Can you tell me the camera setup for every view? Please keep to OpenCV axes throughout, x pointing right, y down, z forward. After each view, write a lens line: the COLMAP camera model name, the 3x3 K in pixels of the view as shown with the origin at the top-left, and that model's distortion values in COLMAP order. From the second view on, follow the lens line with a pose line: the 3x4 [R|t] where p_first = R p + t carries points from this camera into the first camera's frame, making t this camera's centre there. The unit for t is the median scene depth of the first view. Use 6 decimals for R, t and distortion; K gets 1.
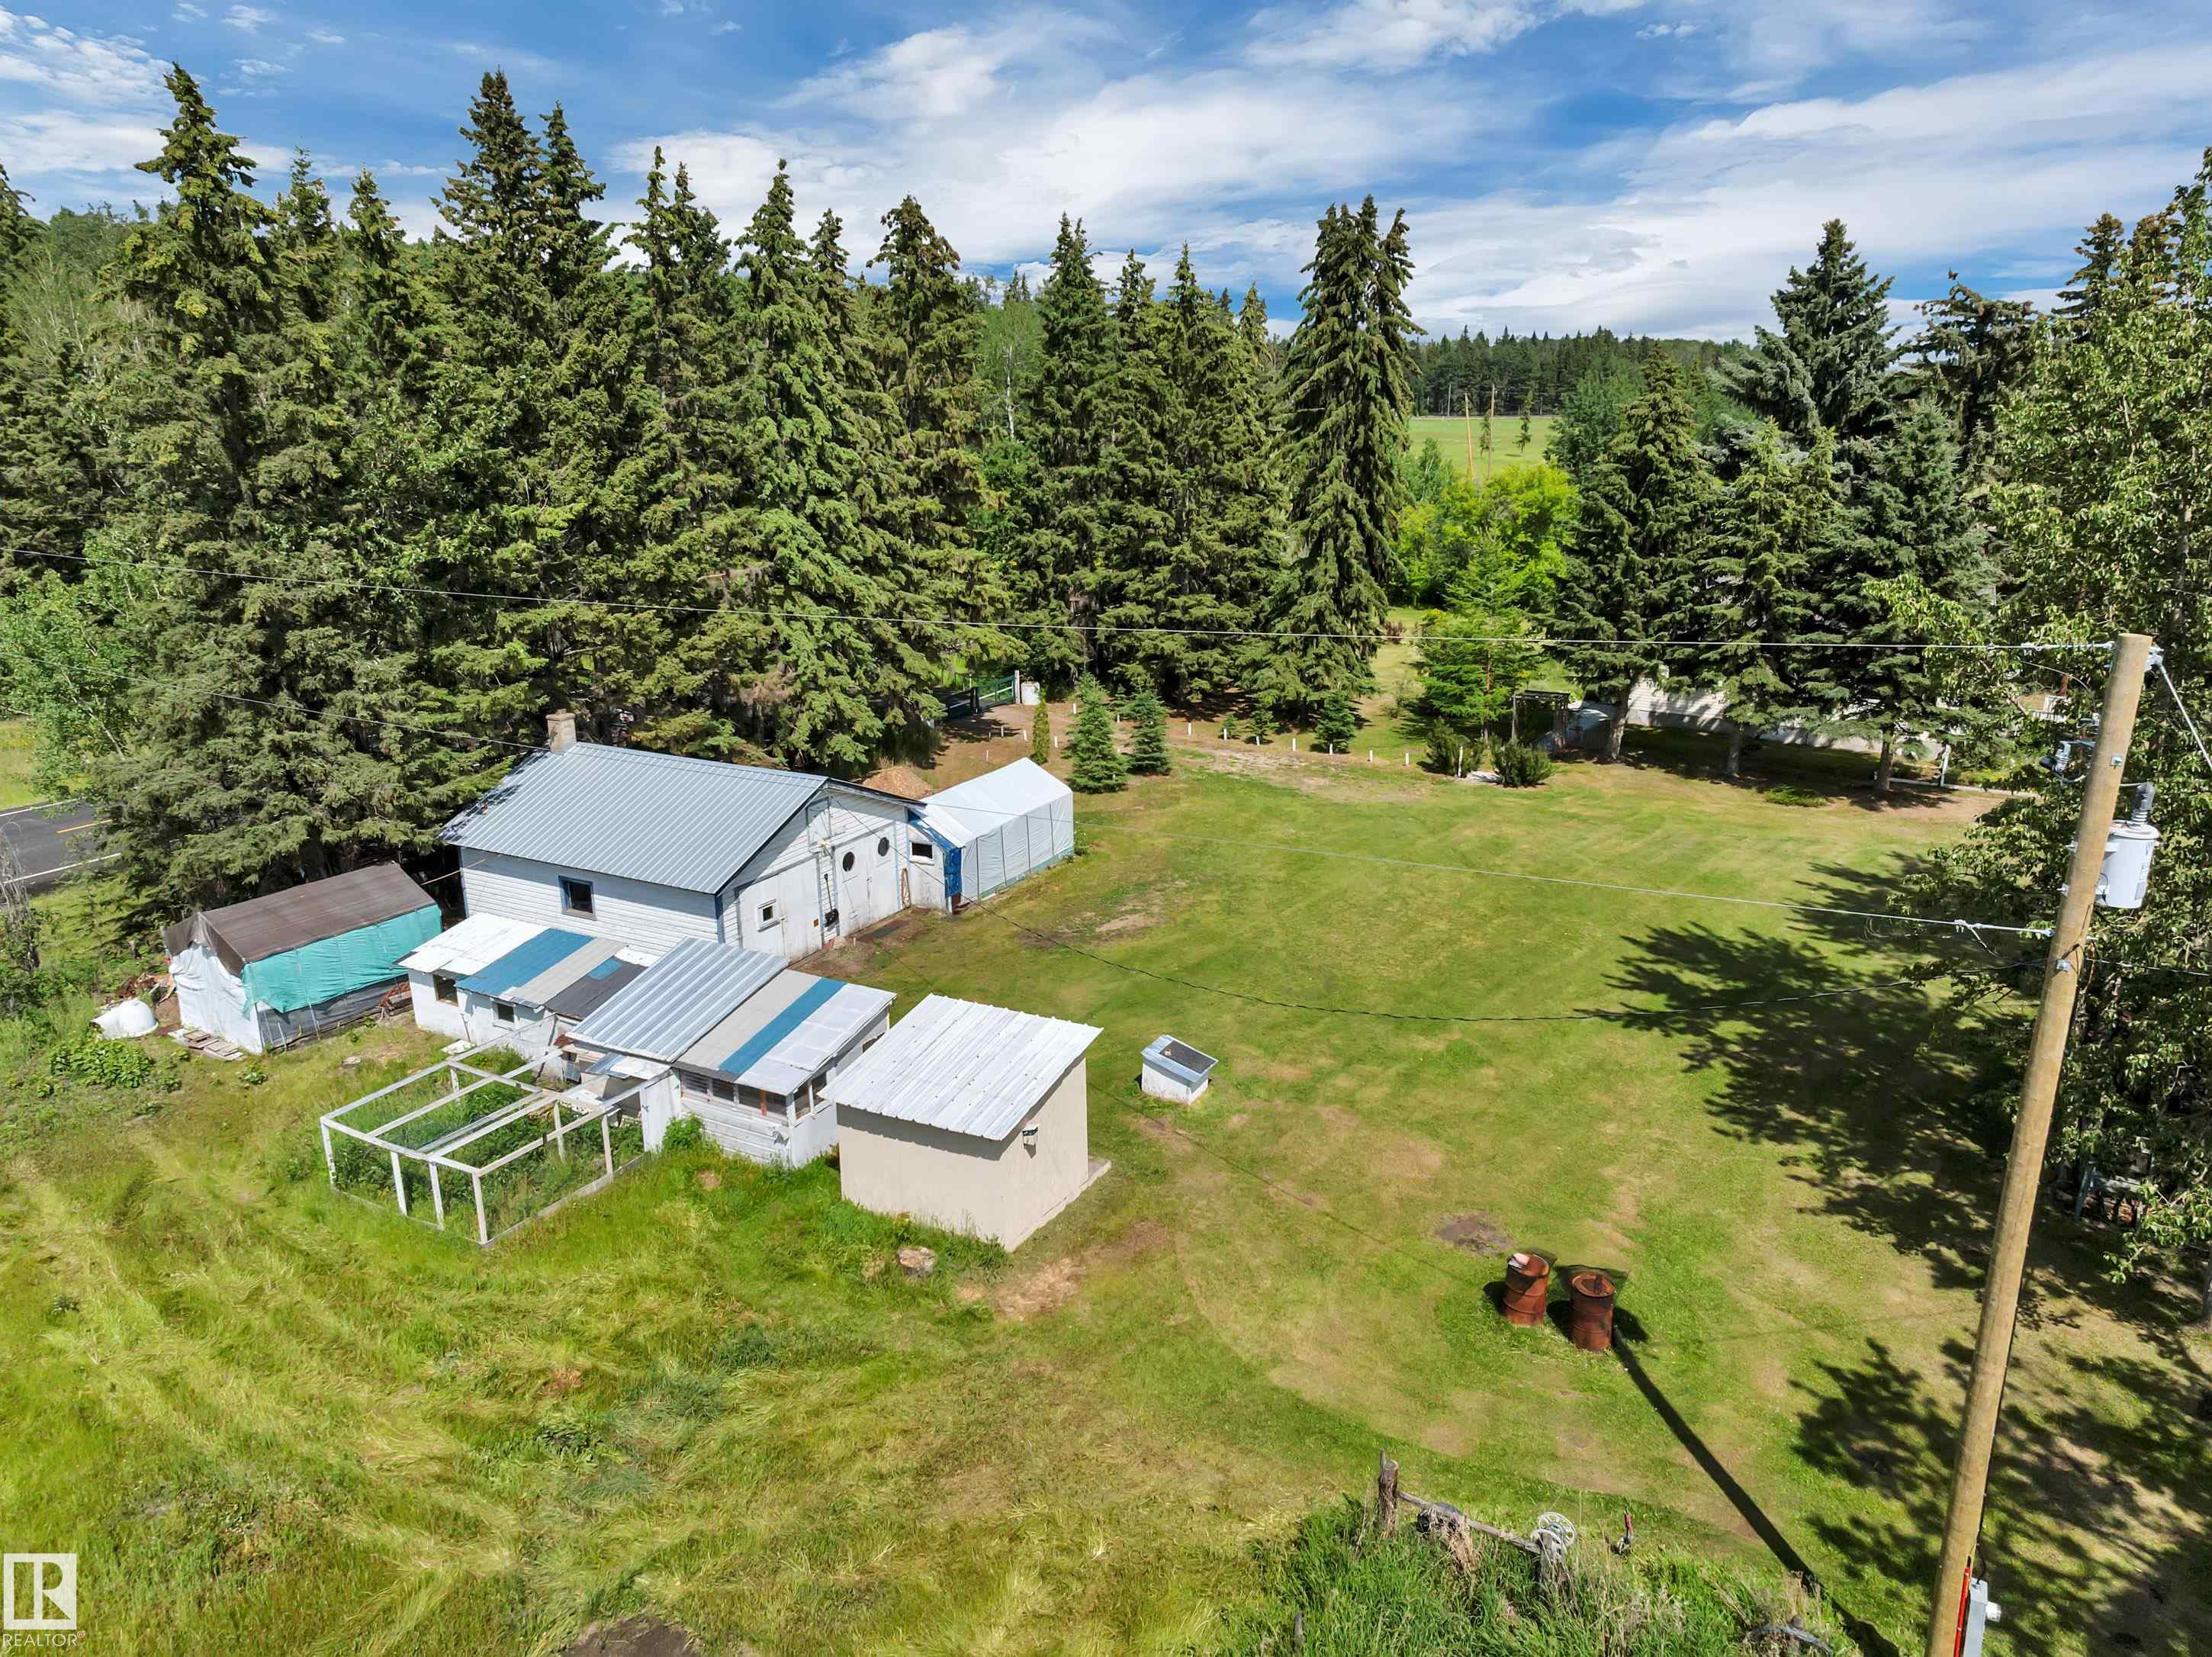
lens RADIAL K [[1552.7, 0, 1120.8], [0, 1552.7, 827.4], [0, 0, 1]] dist [0.020525, -0.005453]
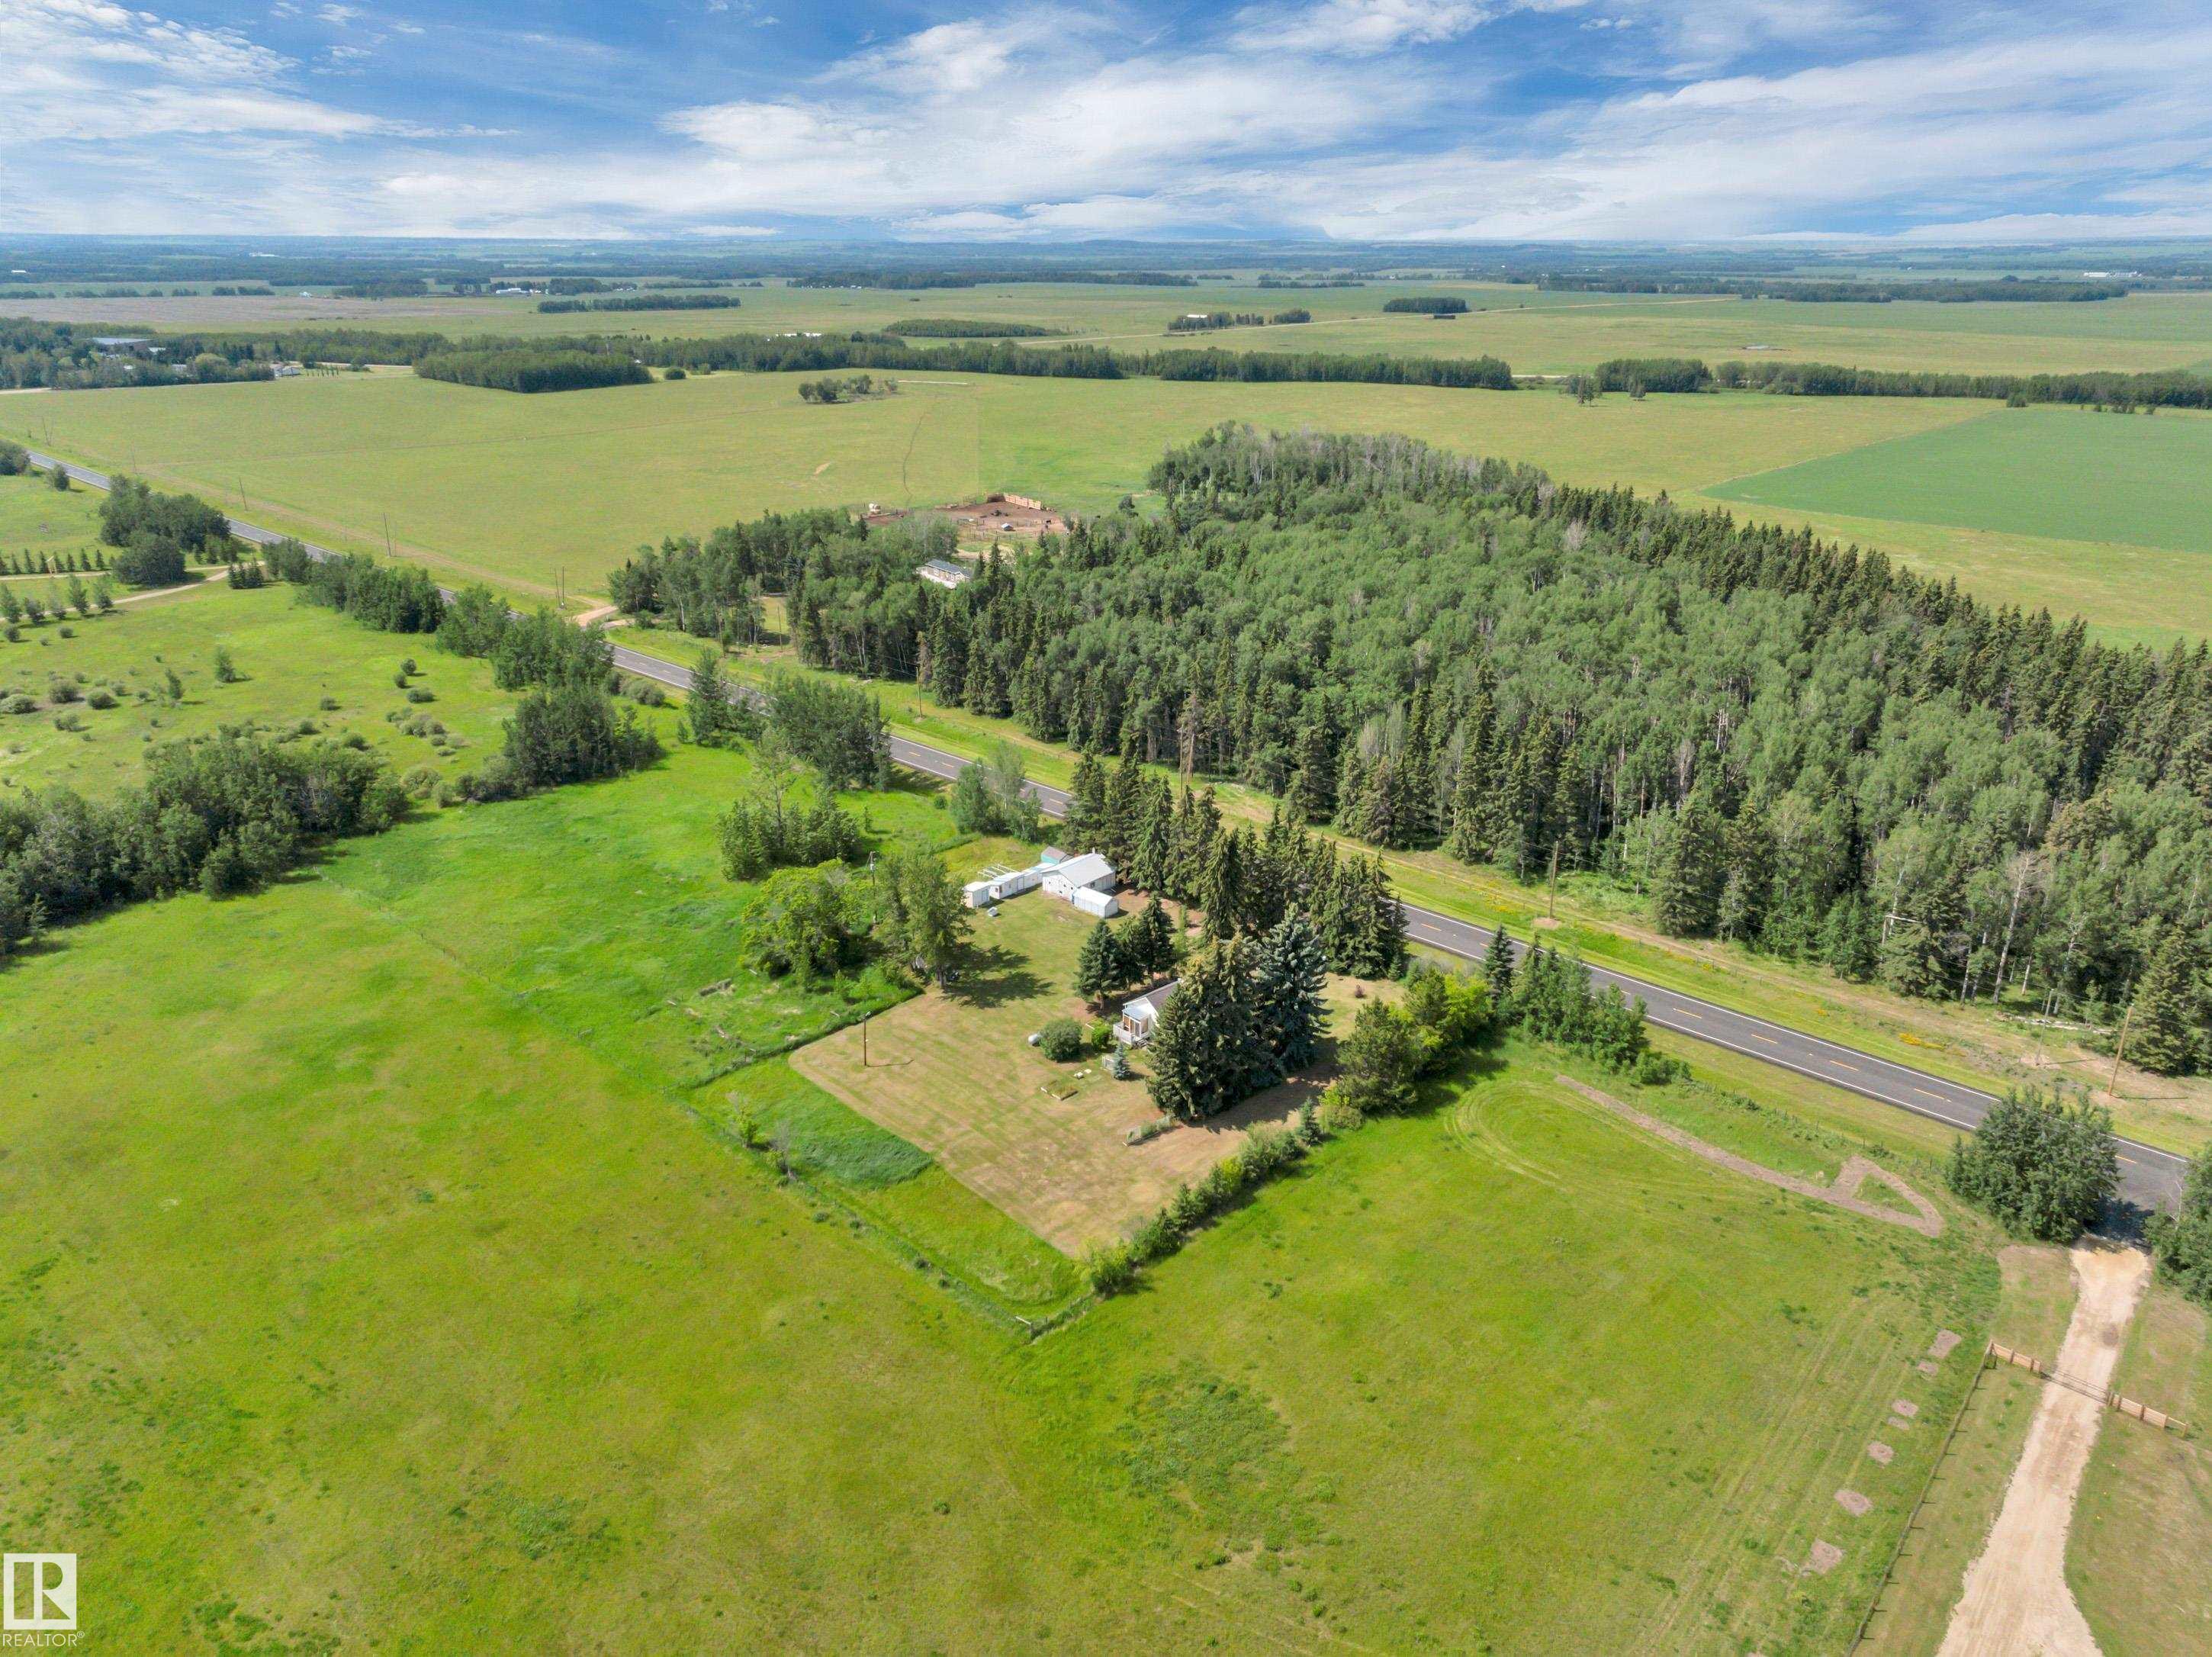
lens RADIAL K [[1534.8, 0, 1116.0], [0, 1534.8, 853.8], [0, 0, 1]] dist [0.018077, 0.000240]
pose [[-0.226669, 0.373709, -0.899423, 5.358095], [-0.272353, 0.862300, 0.426922, -2.827267], [0.935118, 0.341731, -0.093676, 1.810591]]
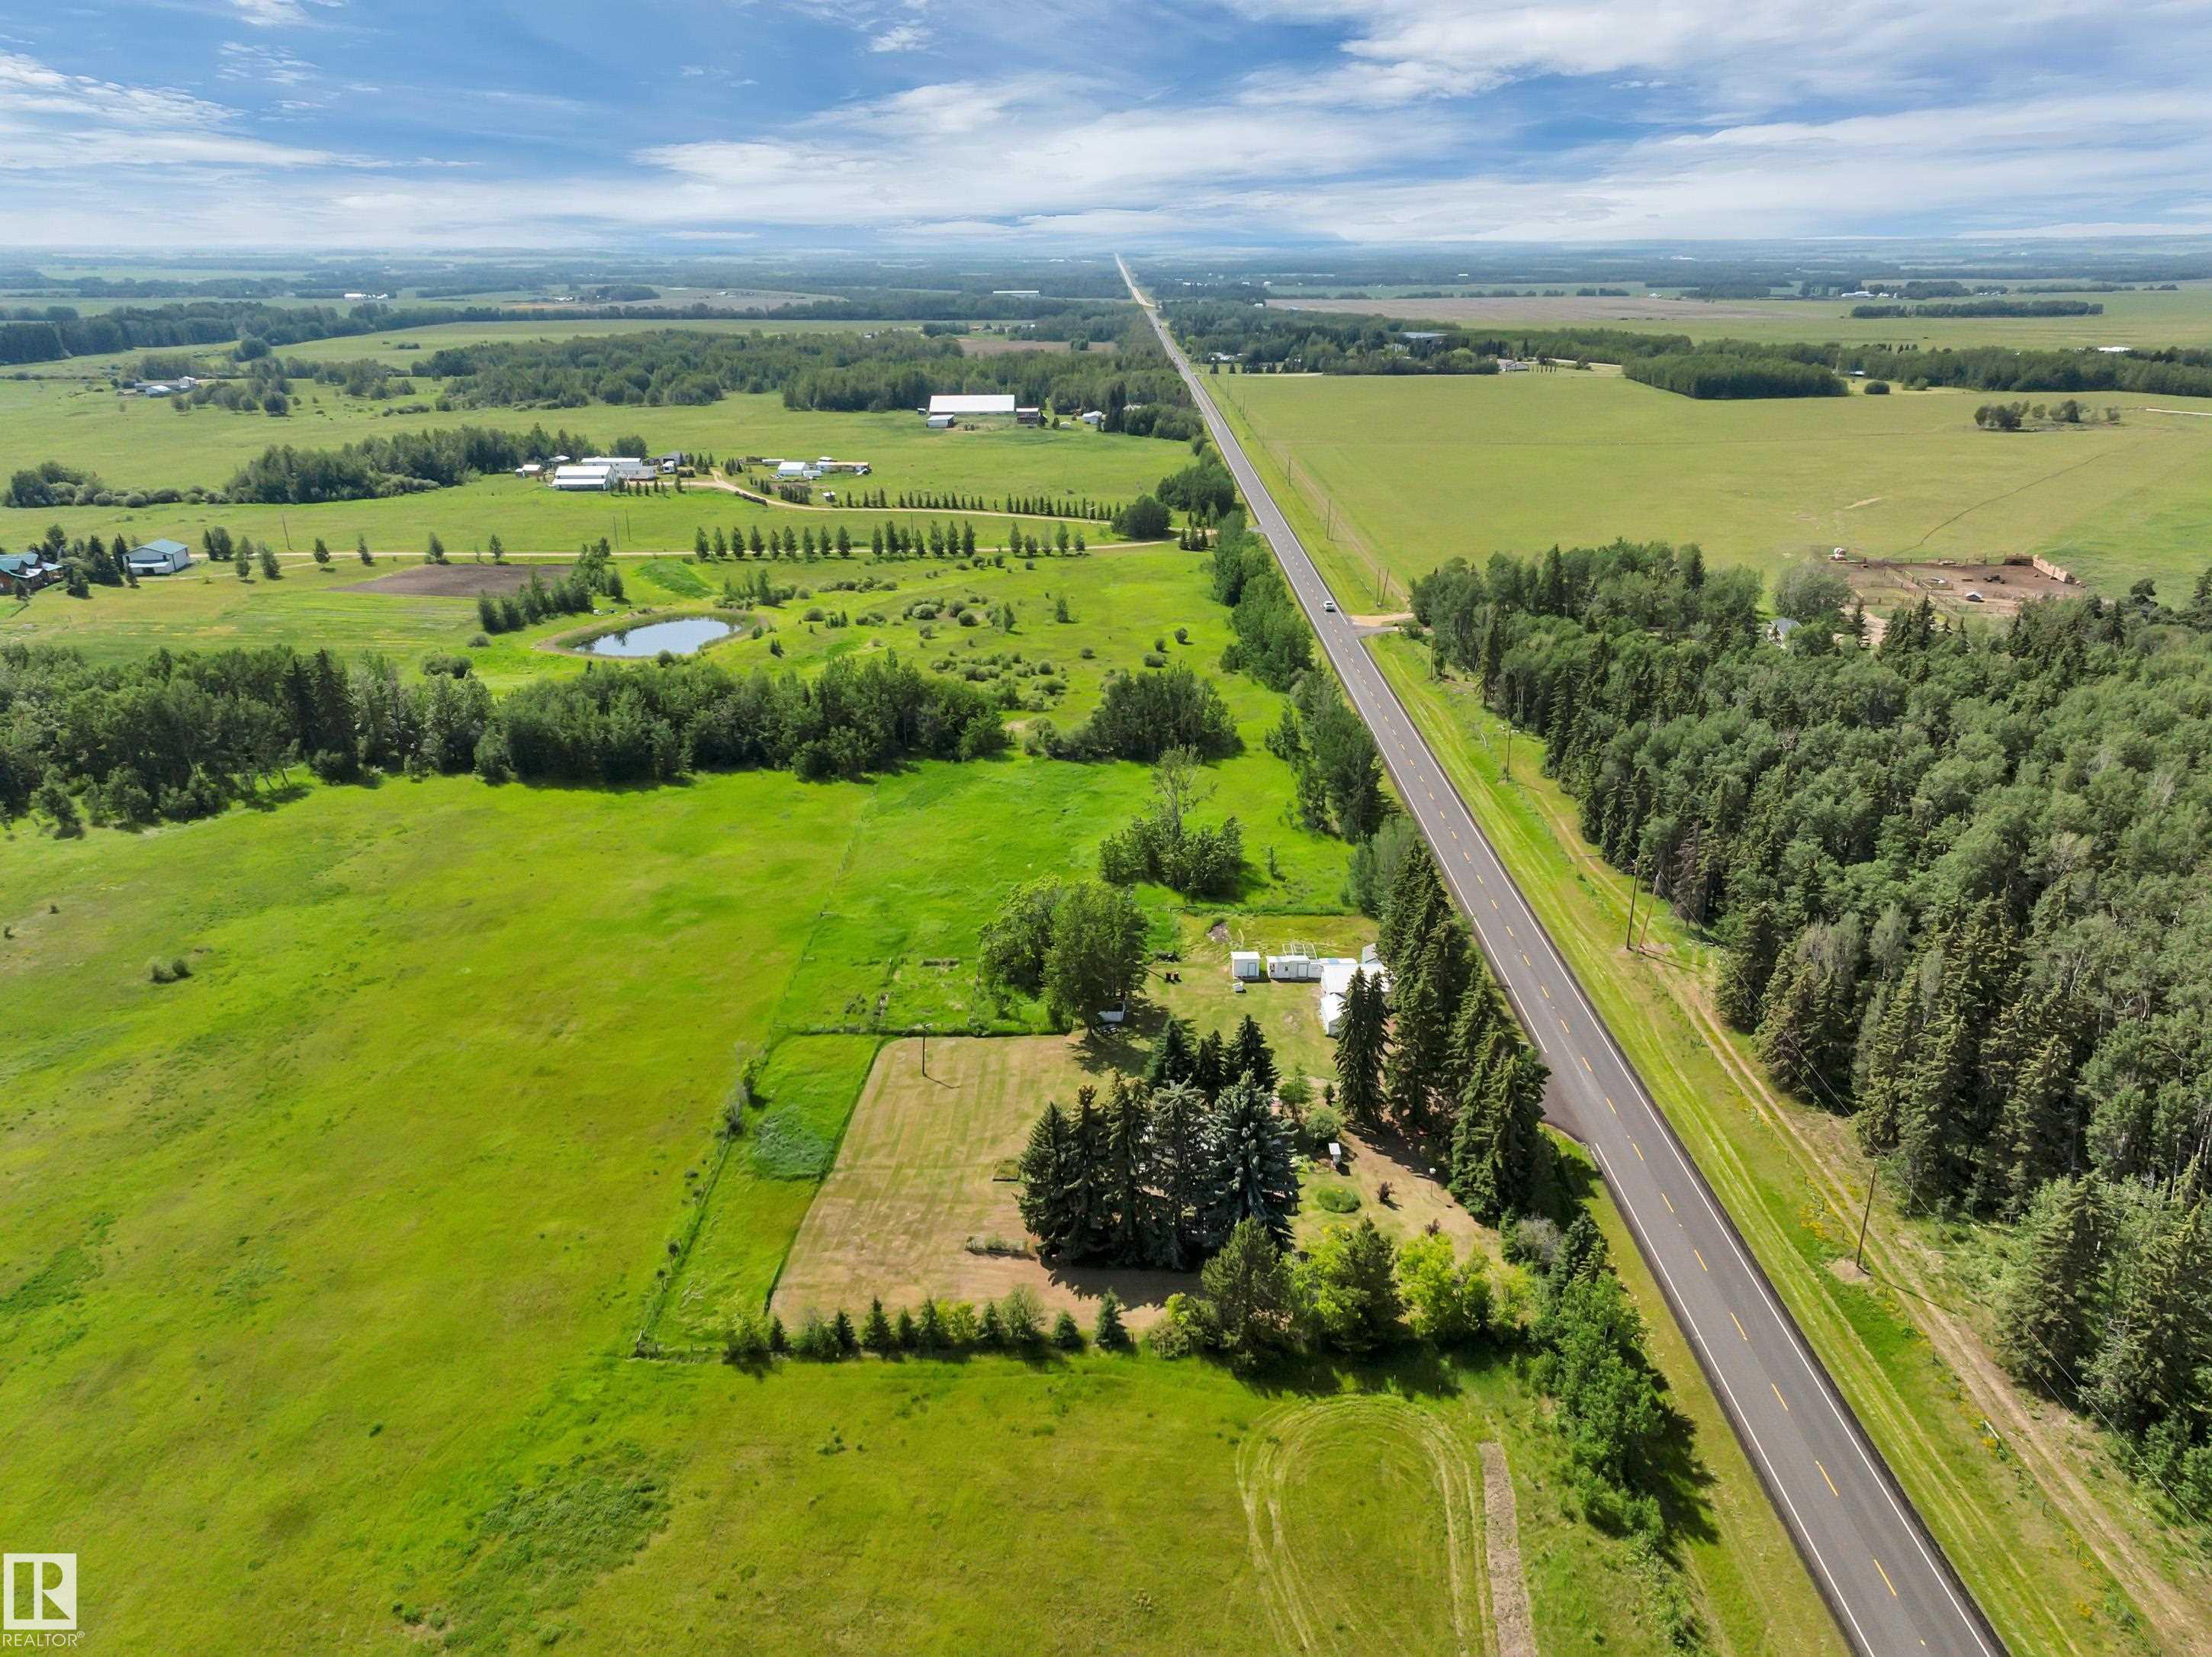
lens RADIAL K [[1552.7, 0, 1120.8], [0, 1552.7, 827.4], [0, 0, 1]] dist [0.020525, -0.005453]
pose [[-0.862805, 0.194041, -0.466814, 2.928446], [-0.126617, 0.811026, 0.571144, -3.515667], [0.489424, 0.551892, -0.675188, 4.138773]]
